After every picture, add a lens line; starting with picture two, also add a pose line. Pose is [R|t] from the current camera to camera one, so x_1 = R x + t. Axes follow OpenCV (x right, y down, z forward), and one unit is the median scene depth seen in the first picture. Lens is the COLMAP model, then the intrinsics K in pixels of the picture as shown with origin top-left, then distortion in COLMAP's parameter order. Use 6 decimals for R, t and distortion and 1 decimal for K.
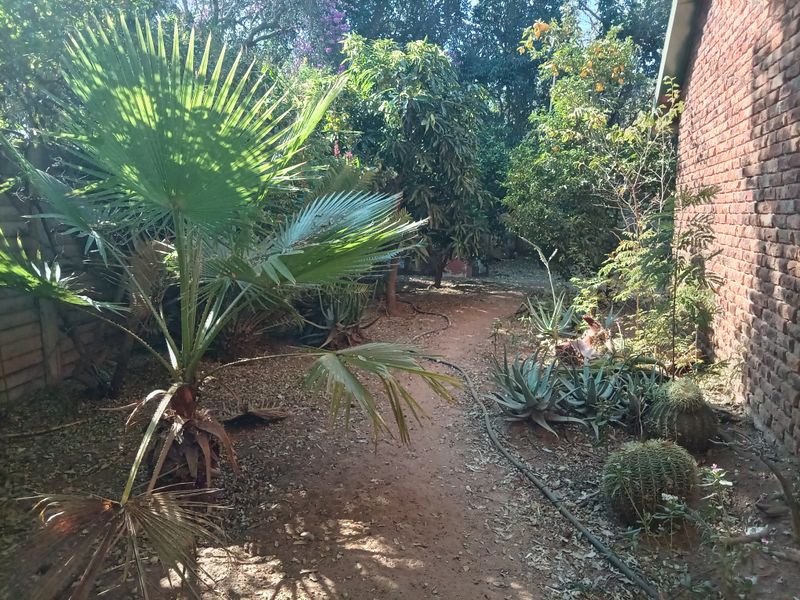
lens RADIAL K [[568.6, 0, 398.6], [0, 568.6, 298.0], [0, 0, 1]] dist [-0.009830, -0.013854]
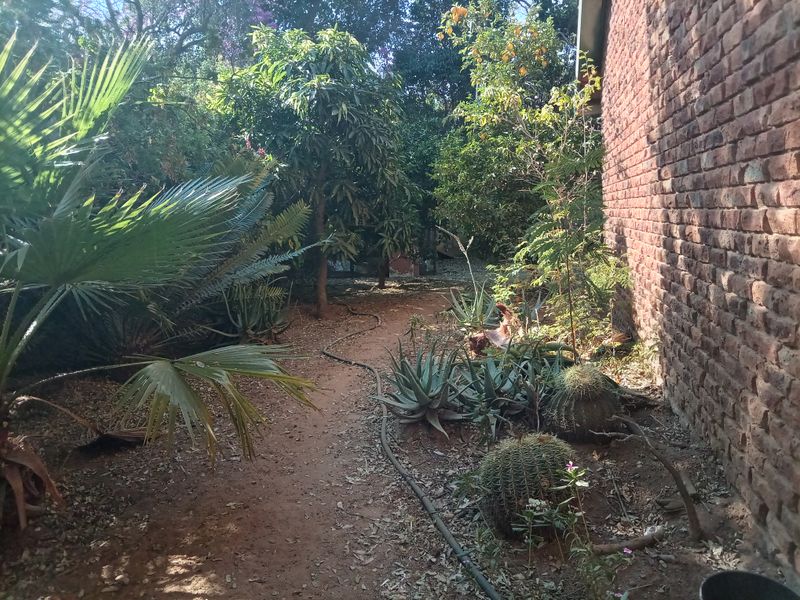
lens RADIAL K [[568.6, 0, 400.3], [0, 568.6, 297.2], [0, 0, 1]] dist [-0.009830, -0.013854]
pose [[0.996815, -0.061506, 0.050761, 0.144575], [0.062090, 0.998020, -0.010005, 0.023569], [-0.050046, 0.013125, 0.998661, 0.090285]]
